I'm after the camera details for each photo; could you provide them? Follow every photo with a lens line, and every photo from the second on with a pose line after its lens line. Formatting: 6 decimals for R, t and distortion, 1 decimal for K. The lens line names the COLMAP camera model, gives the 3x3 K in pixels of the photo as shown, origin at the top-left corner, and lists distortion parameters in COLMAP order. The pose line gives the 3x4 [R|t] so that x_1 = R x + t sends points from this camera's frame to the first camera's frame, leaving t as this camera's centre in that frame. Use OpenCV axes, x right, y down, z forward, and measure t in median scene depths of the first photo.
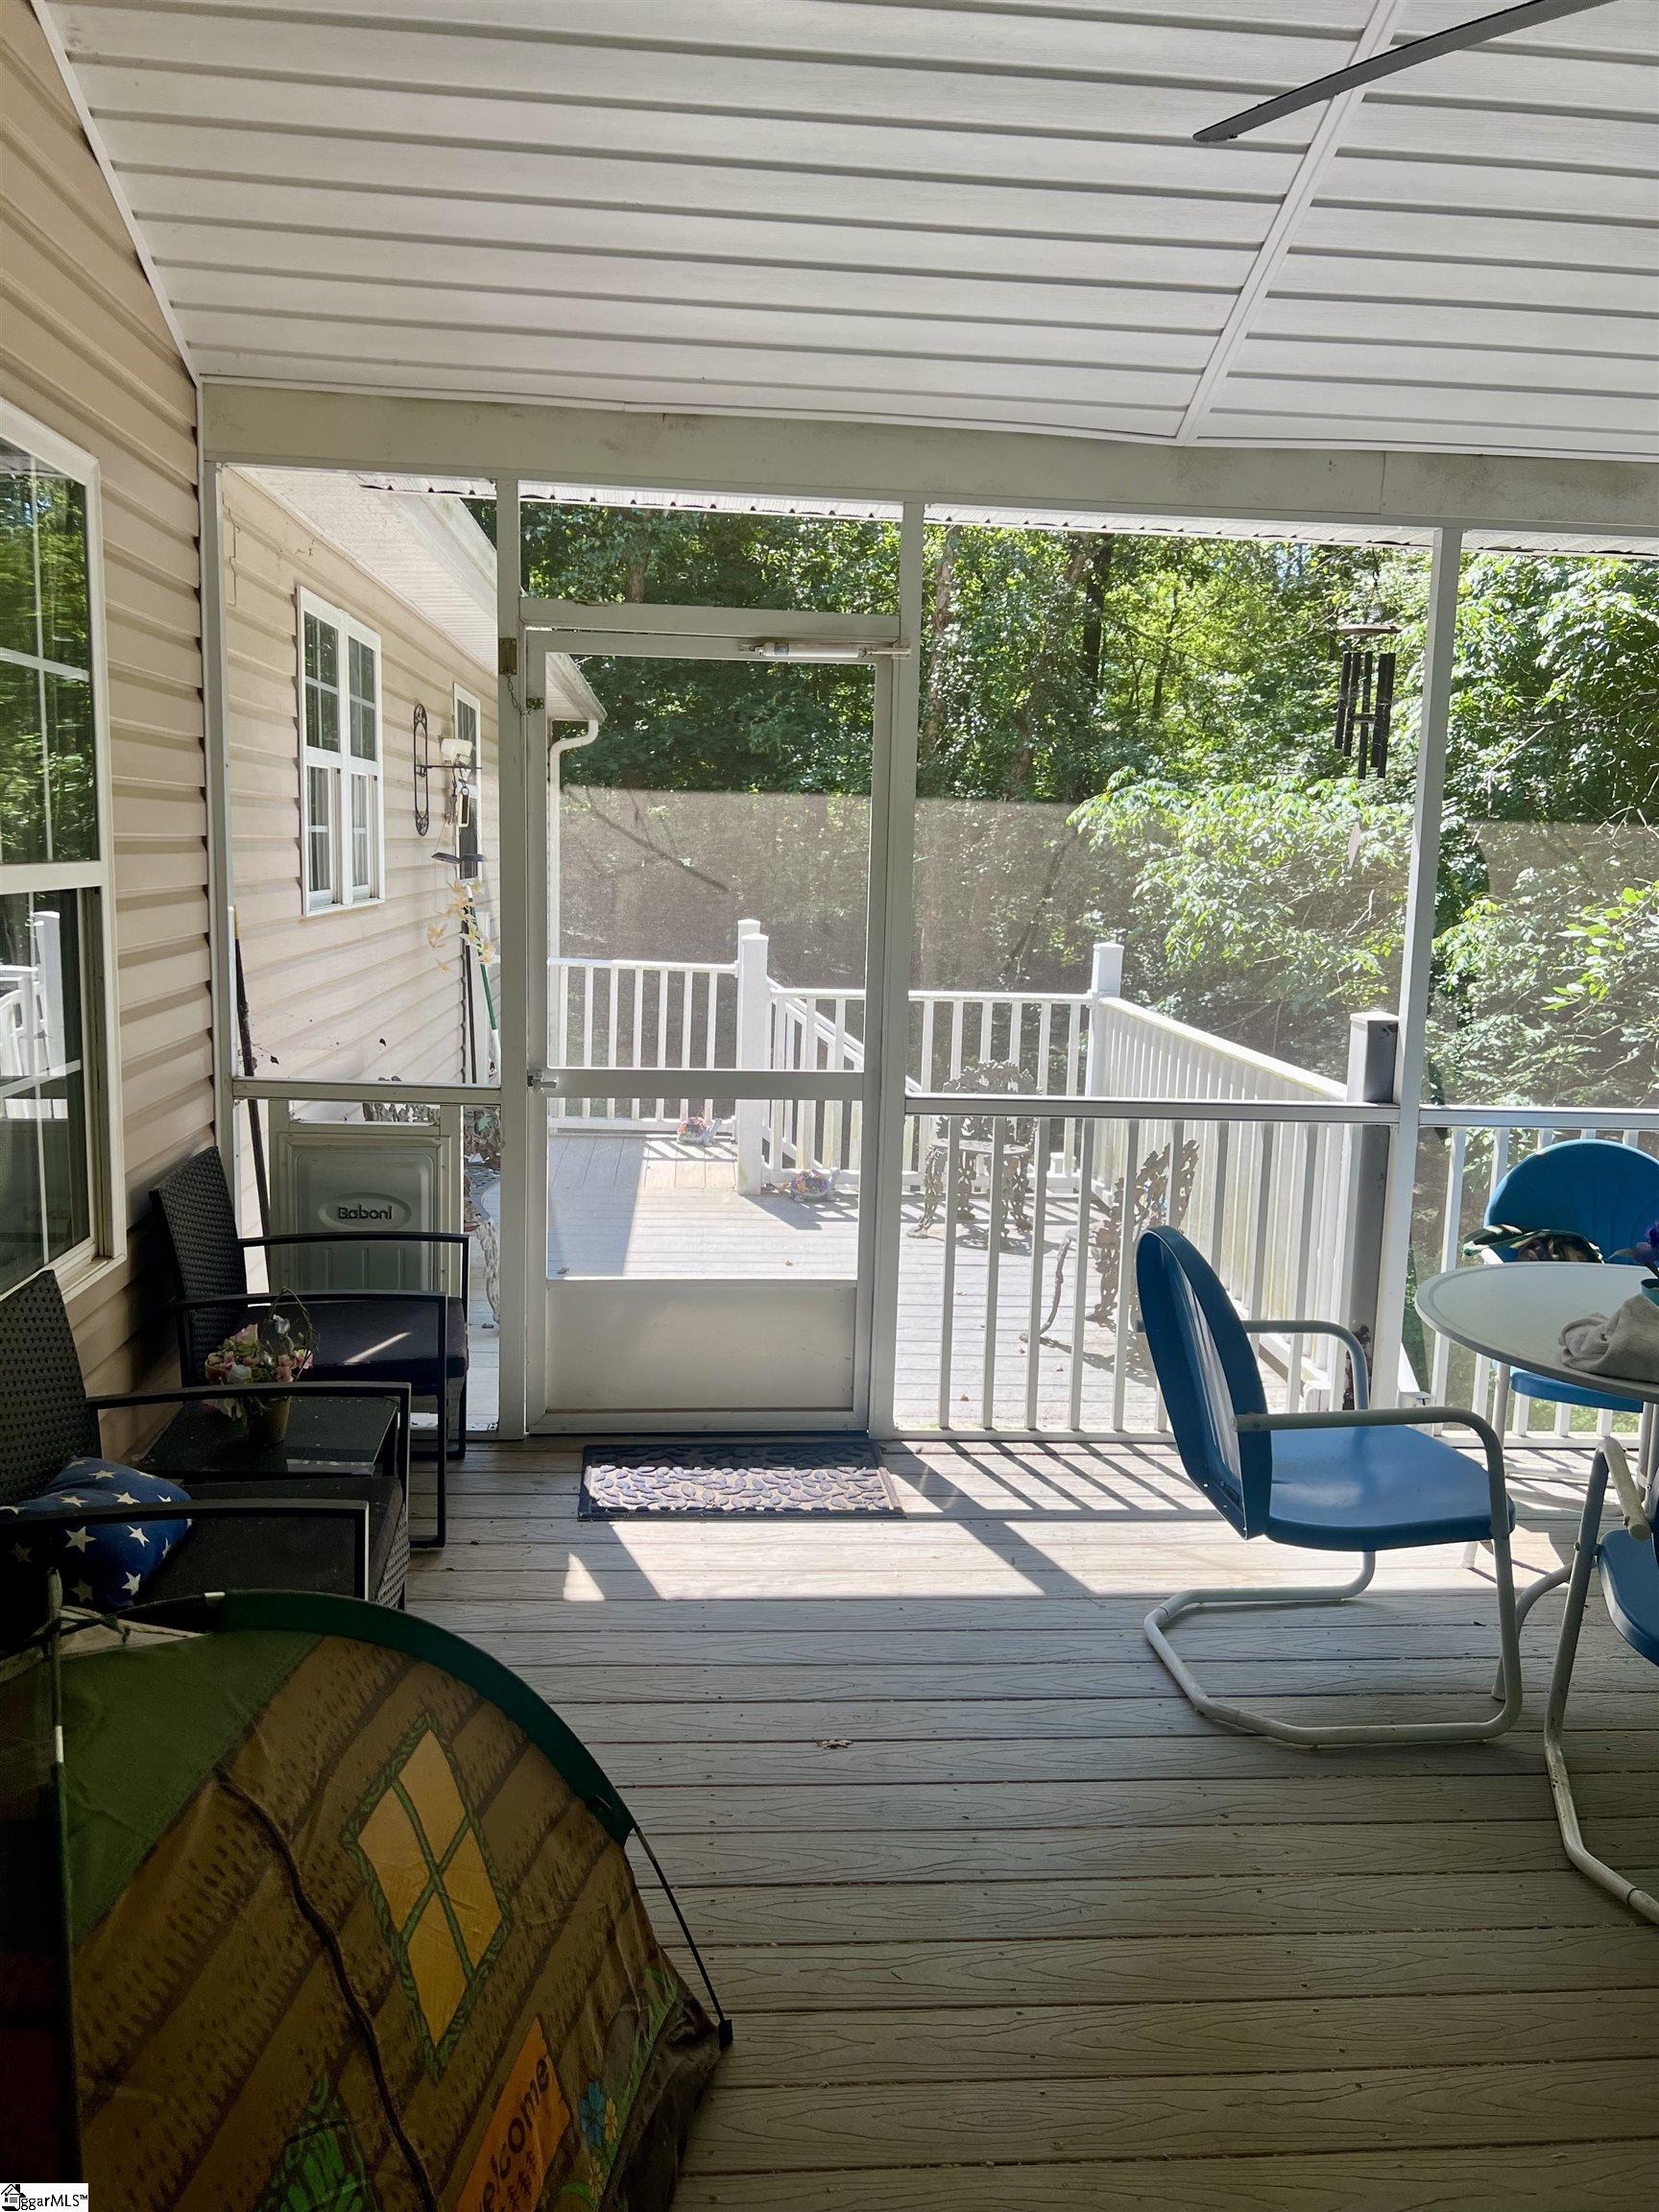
lens RADIAL K [[1650.4, 0, 832.1], [0, 1650.4, 1079.1], [0, 0, 1]] dist [0.062528, -0.060284]
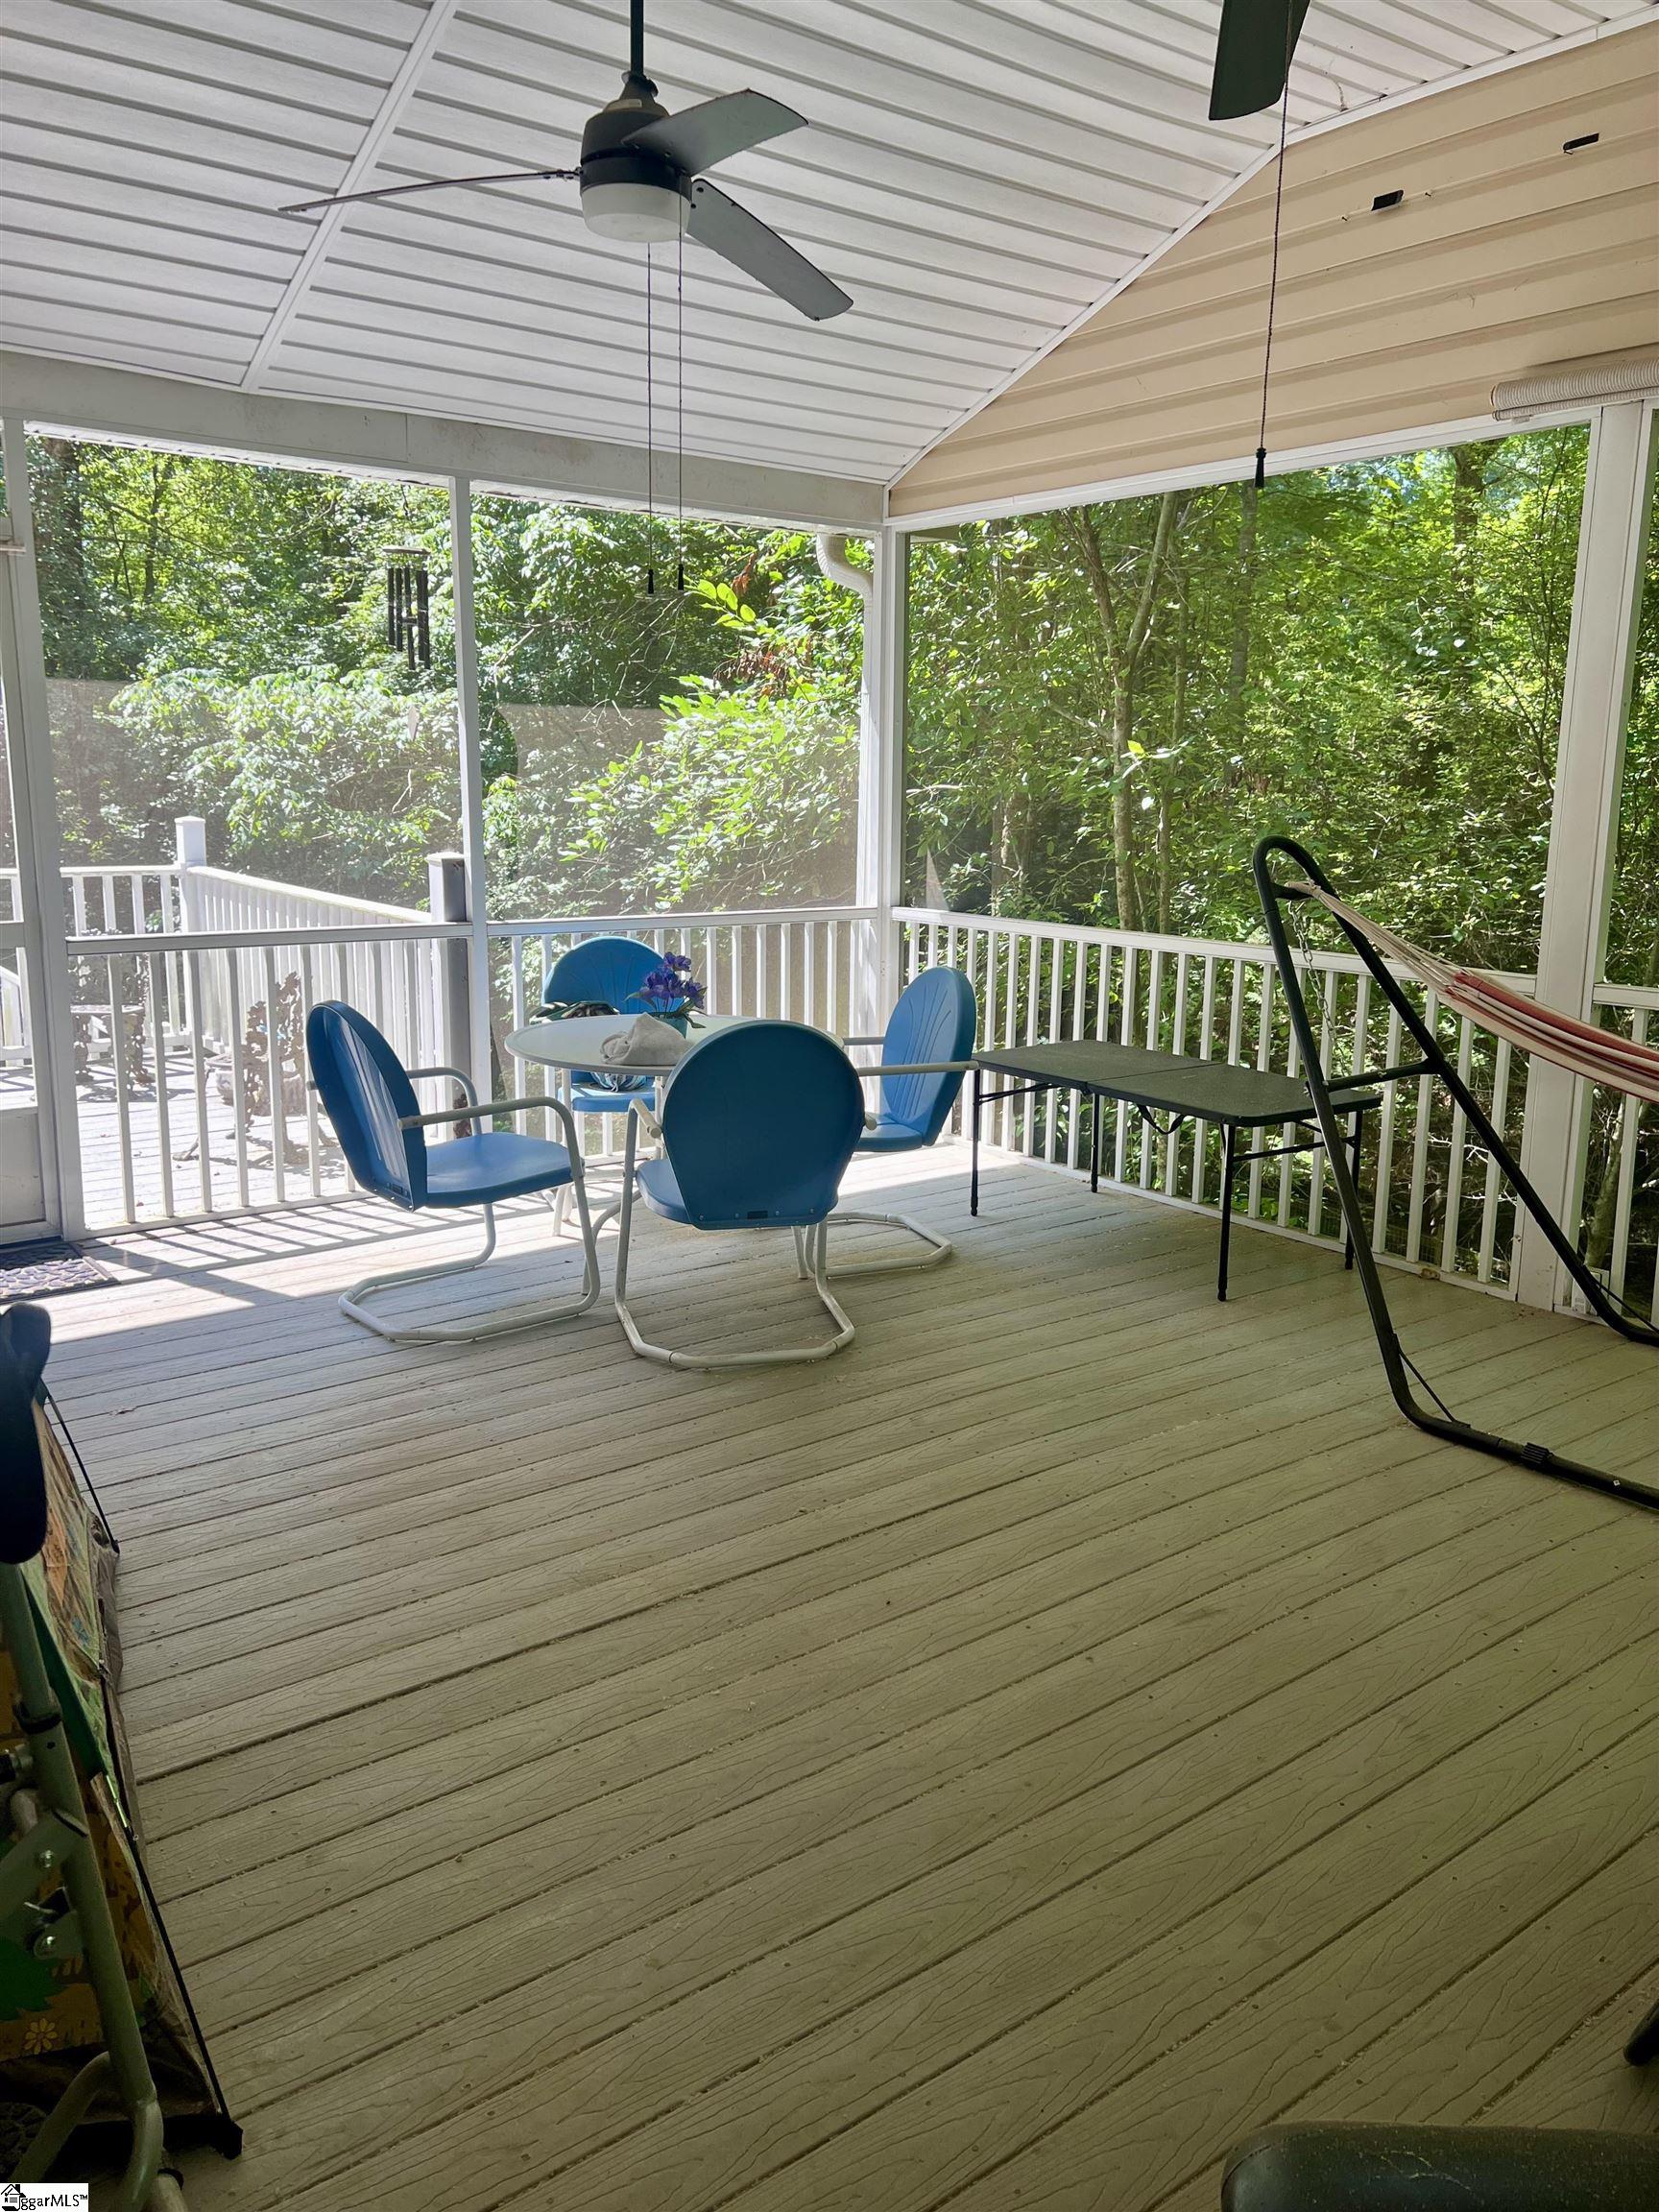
lens RADIAL K [[1650.4, 0, 832.1], [0, 1650.4, 1079.1], [0, 0, 1]] dist [0.062528, -0.060284]
pose [[0.840460, -0.119574, 0.528516, -0.073752], [0.086765, 0.992461, 0.086564, 0.029225], [-0.534882, -0.026897, 0.844498, -0.152832]]
